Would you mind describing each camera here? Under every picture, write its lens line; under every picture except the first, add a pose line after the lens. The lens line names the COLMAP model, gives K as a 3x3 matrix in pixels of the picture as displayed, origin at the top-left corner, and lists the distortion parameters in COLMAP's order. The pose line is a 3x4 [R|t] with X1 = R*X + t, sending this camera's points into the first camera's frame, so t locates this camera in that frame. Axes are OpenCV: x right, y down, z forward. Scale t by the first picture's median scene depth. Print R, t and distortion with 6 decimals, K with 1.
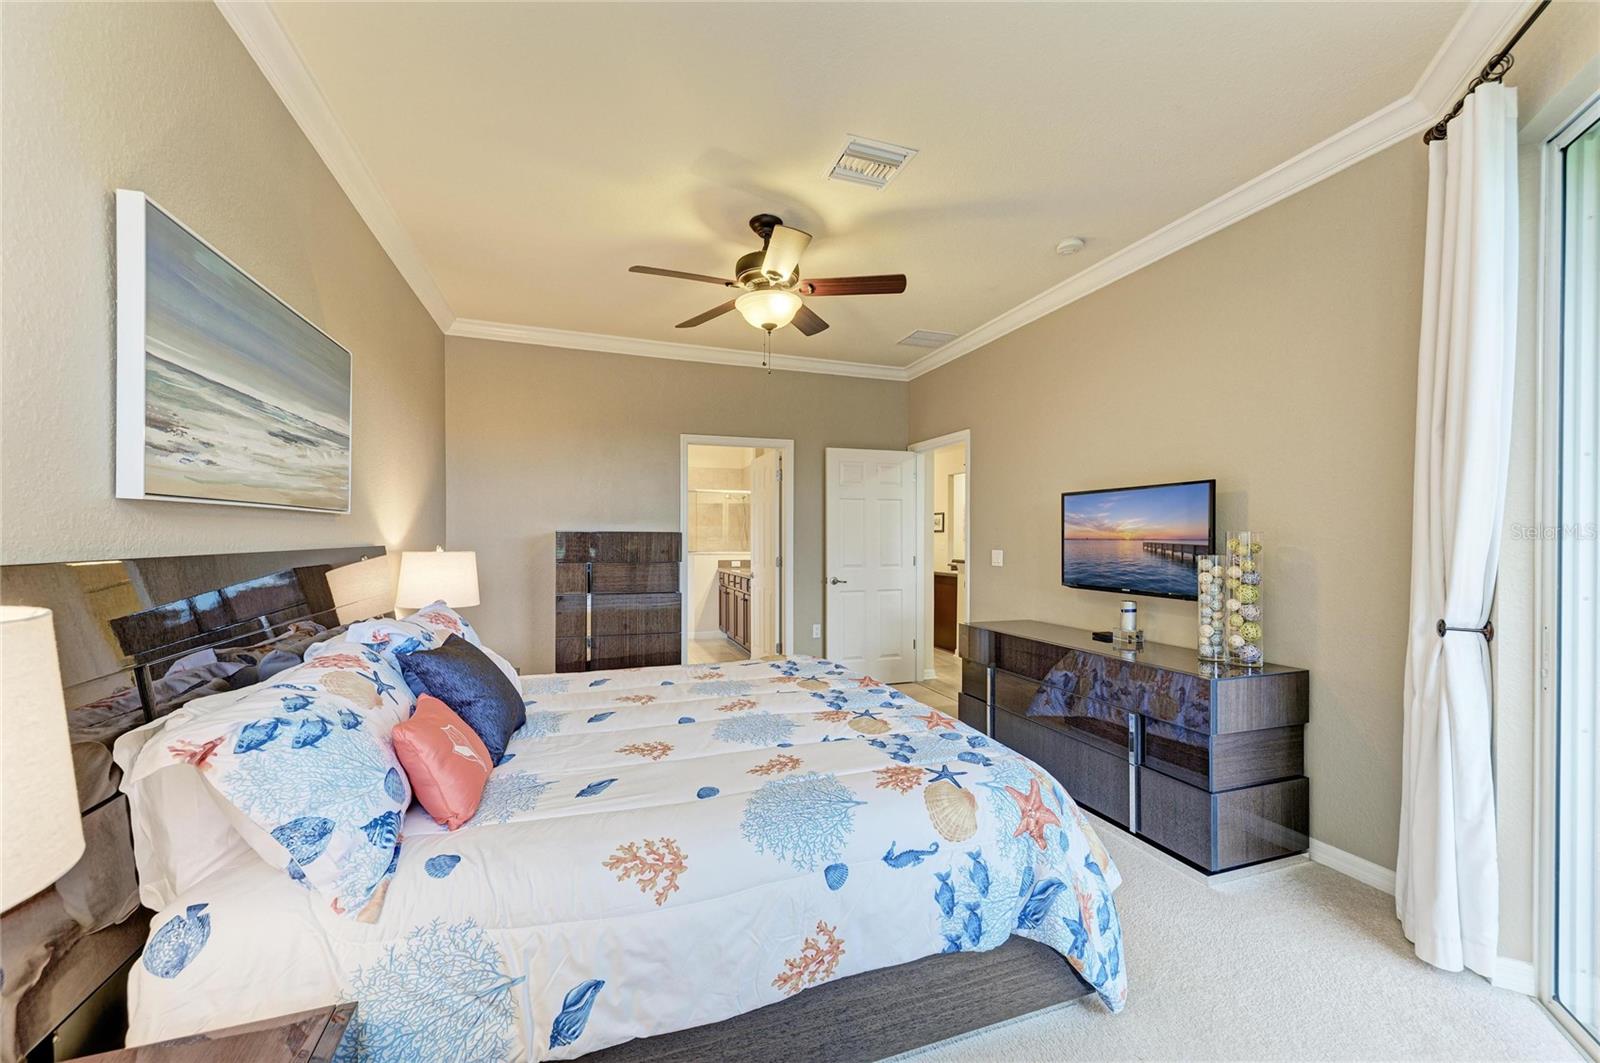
lens RADIAL K [[626.6, 0, 808.3], [0, 626.6, 543.8], [0, 0, 1]] dist [0.022954, -0.007101]
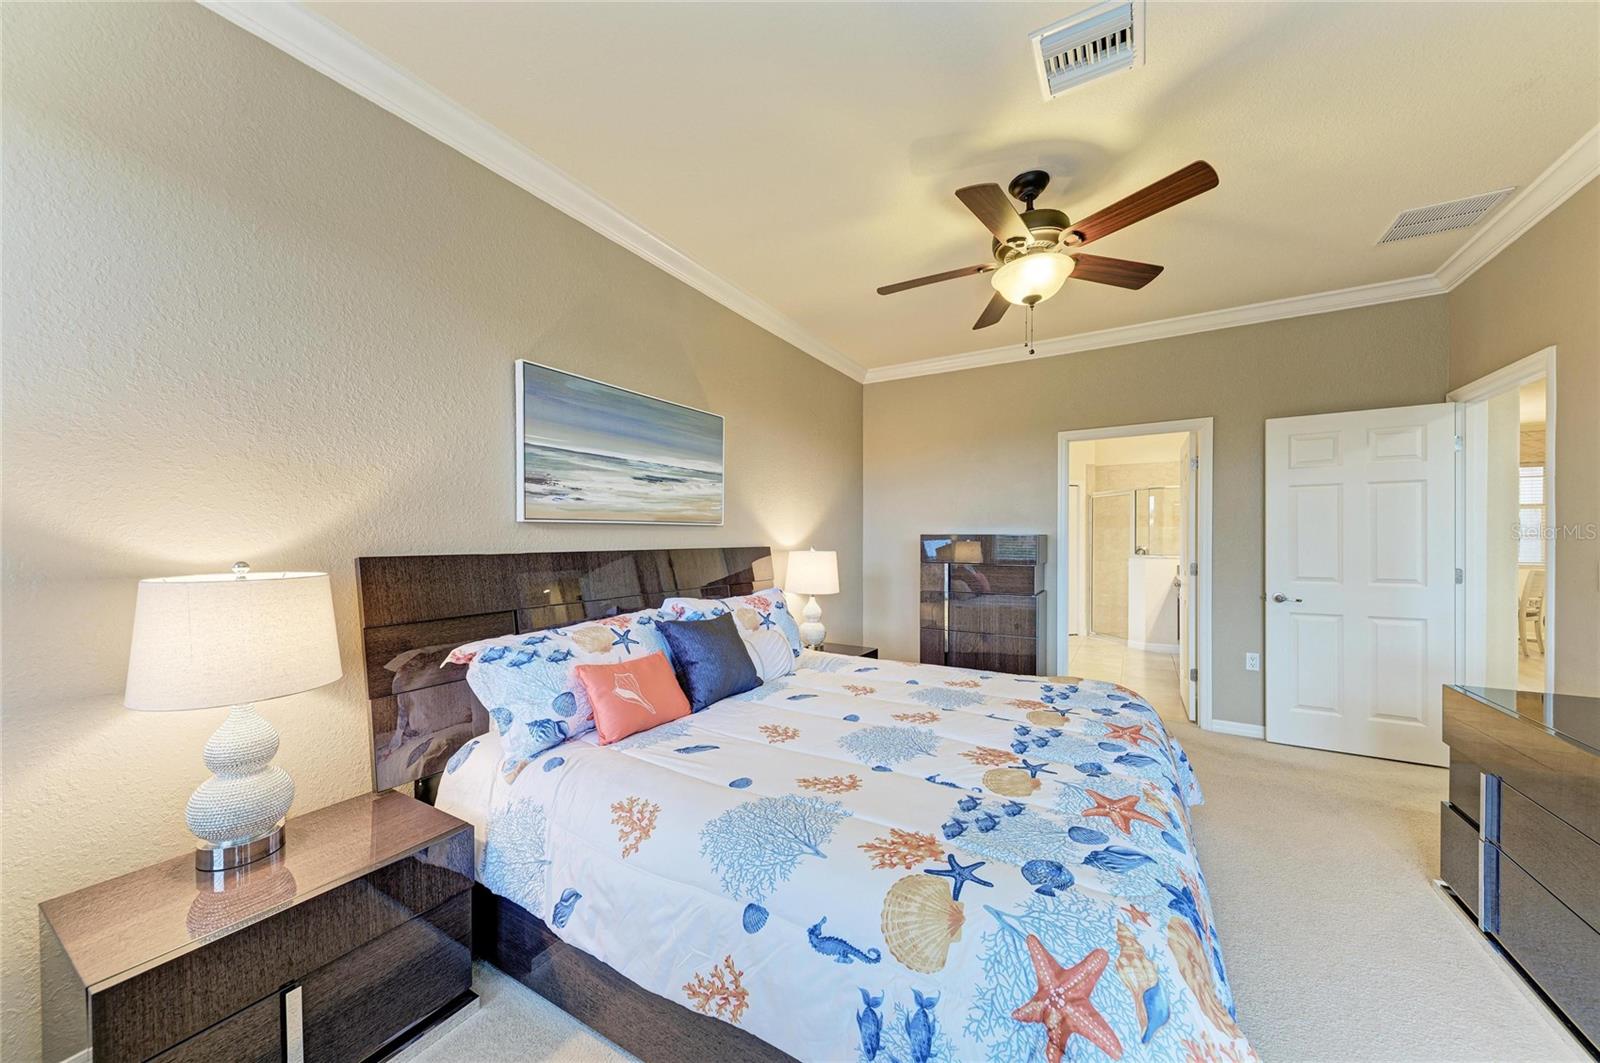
lens RADIAL K [[555.2, 0, 806.3], [0, 555.2, 544.1], [0, 0, 1]] dist [0.011963, -0.000091]
pose [[0.640458, 0.002701, -0.767989, 0.520511], [-0.004049, 0.999992, 0.000140, -0.004869], [0.767983, 0.003020, 0.640463, 0.405309]]
